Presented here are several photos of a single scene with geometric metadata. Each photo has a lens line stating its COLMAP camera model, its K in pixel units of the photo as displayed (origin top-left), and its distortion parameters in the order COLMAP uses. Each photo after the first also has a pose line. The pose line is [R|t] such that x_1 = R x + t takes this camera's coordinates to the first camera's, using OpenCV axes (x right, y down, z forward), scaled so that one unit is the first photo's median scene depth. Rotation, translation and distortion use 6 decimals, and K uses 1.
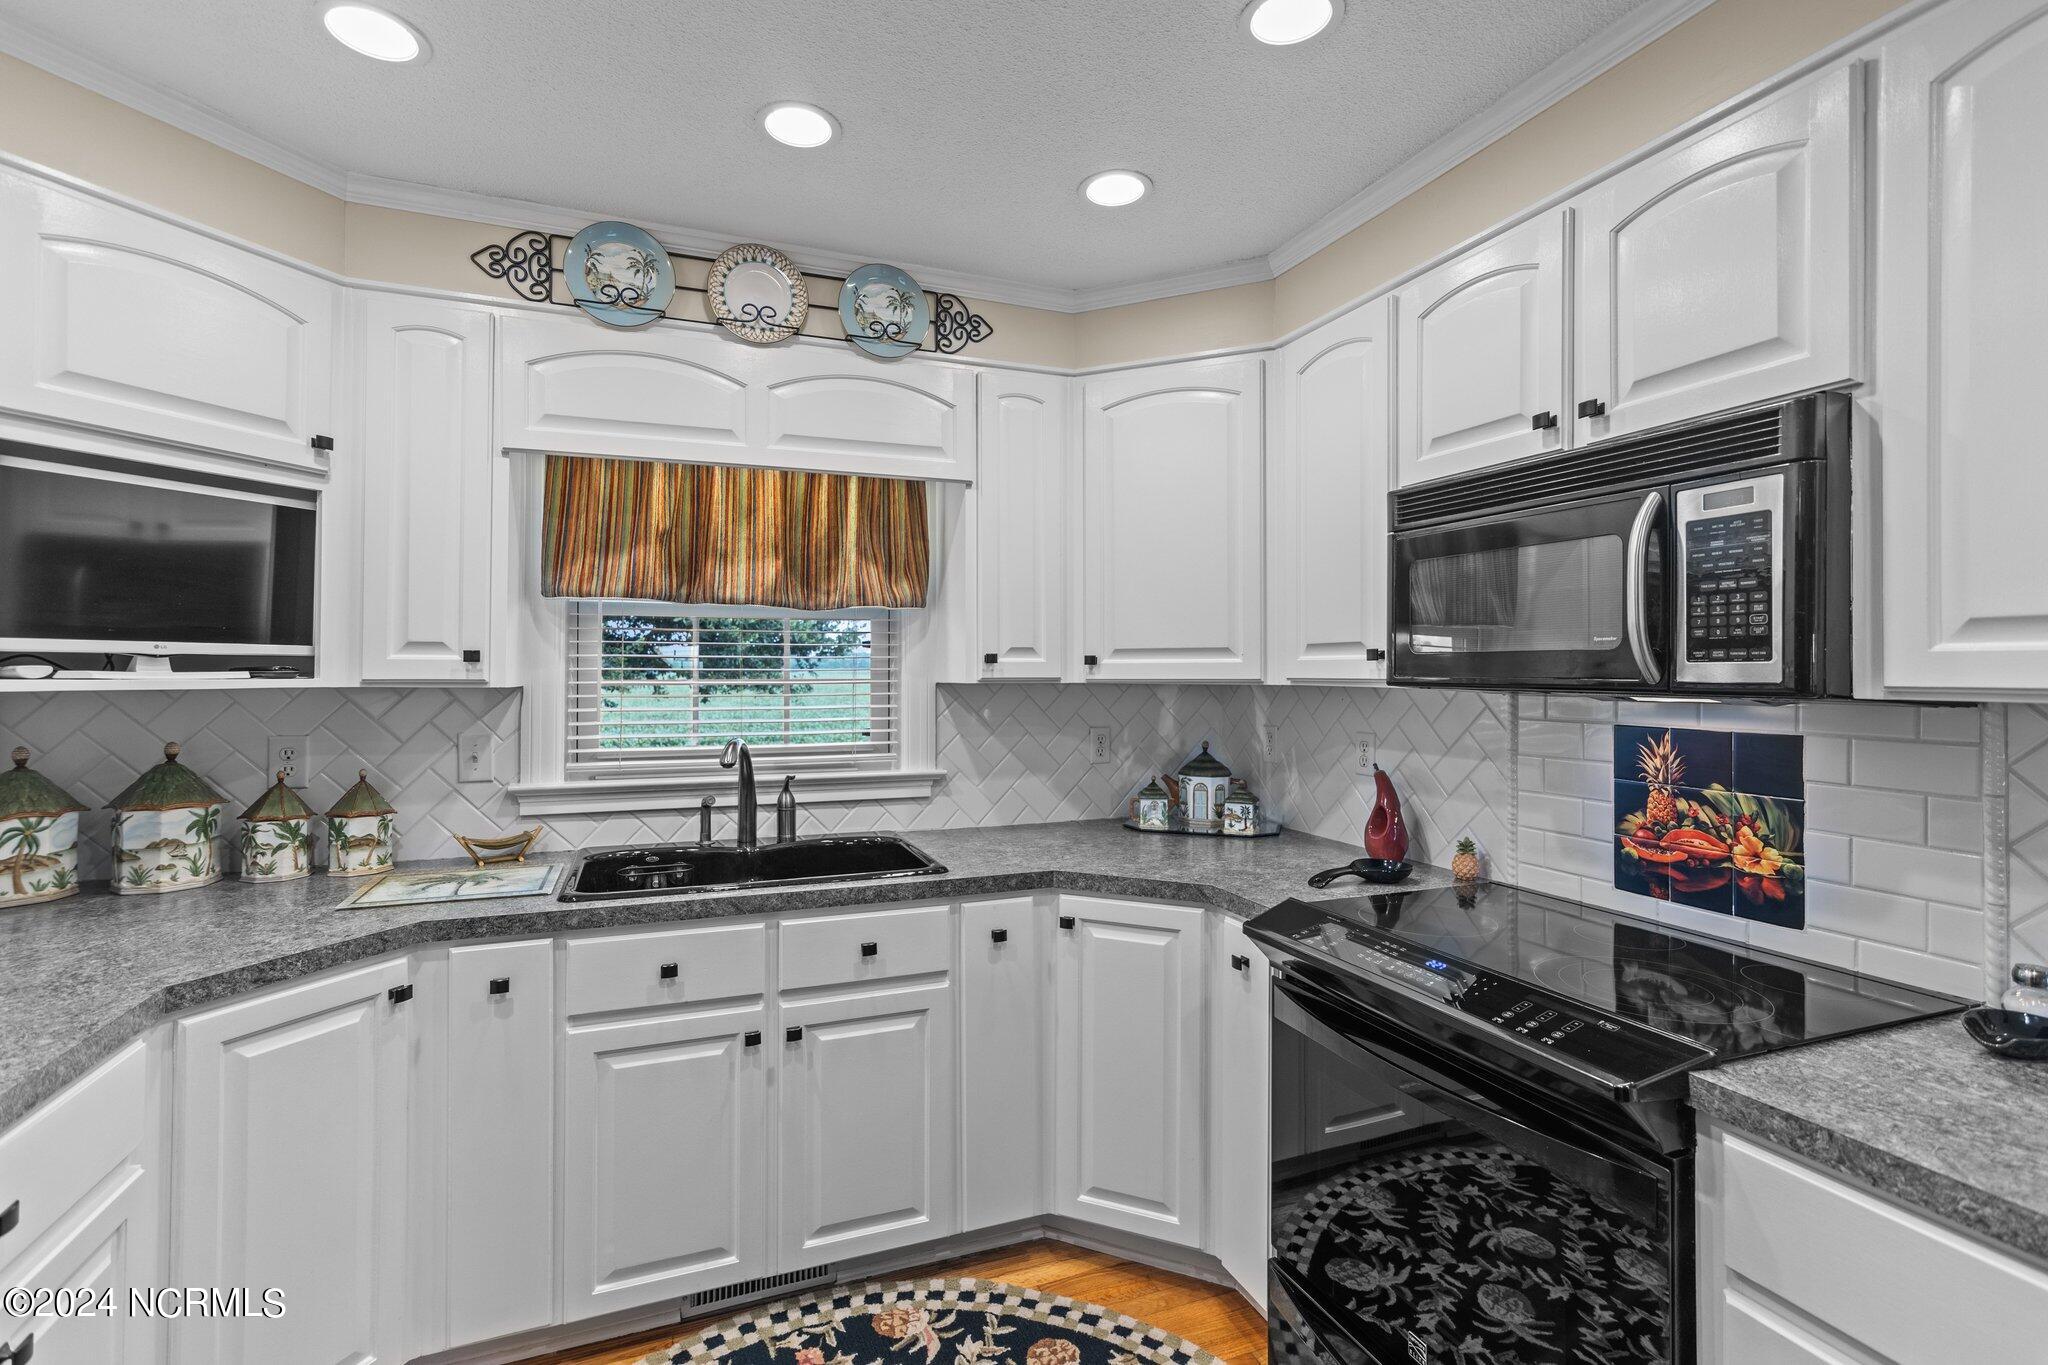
lens RADIAL K [[916.7, 0, 1009.7], [0, 916.7, 667.9], [0, 0, 1]] dist [-0.002270, 0.002968]
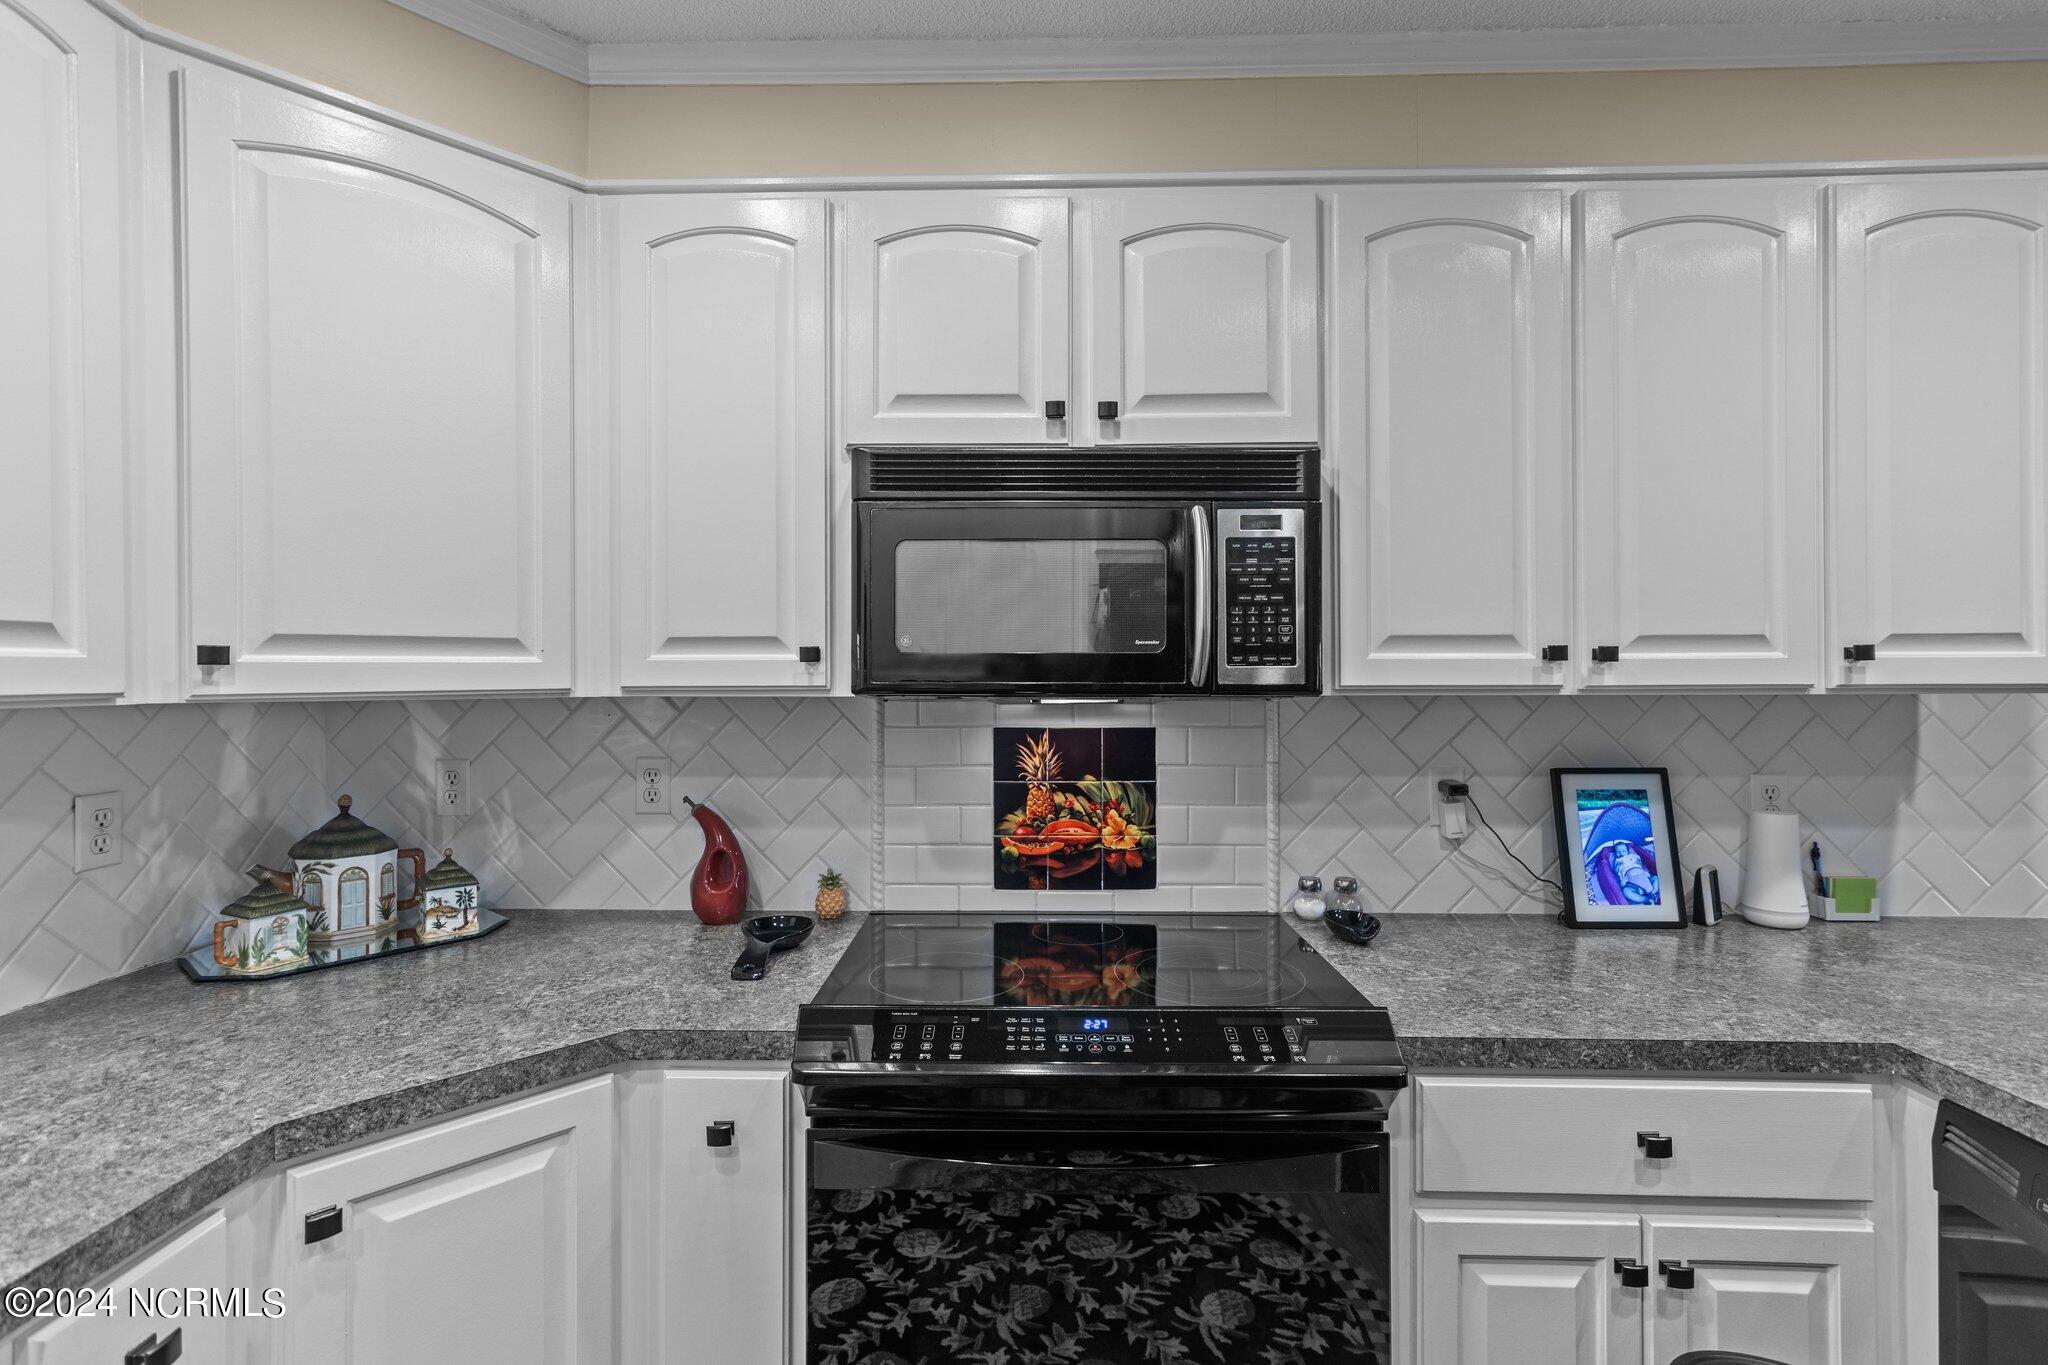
lens RADIAL K [[916.7, 0, 992.9], [0, 916.7, 680.6], [0, 0, 1]] dist [-0.002270, 0.002968]
pose [[0.380658, -0.006947, 0.924690, -0.232261], [0.000556, 0.999973, 0.007284, 0.001780], [-0.924716, -0.002259, 0.380651, 0.512695]]
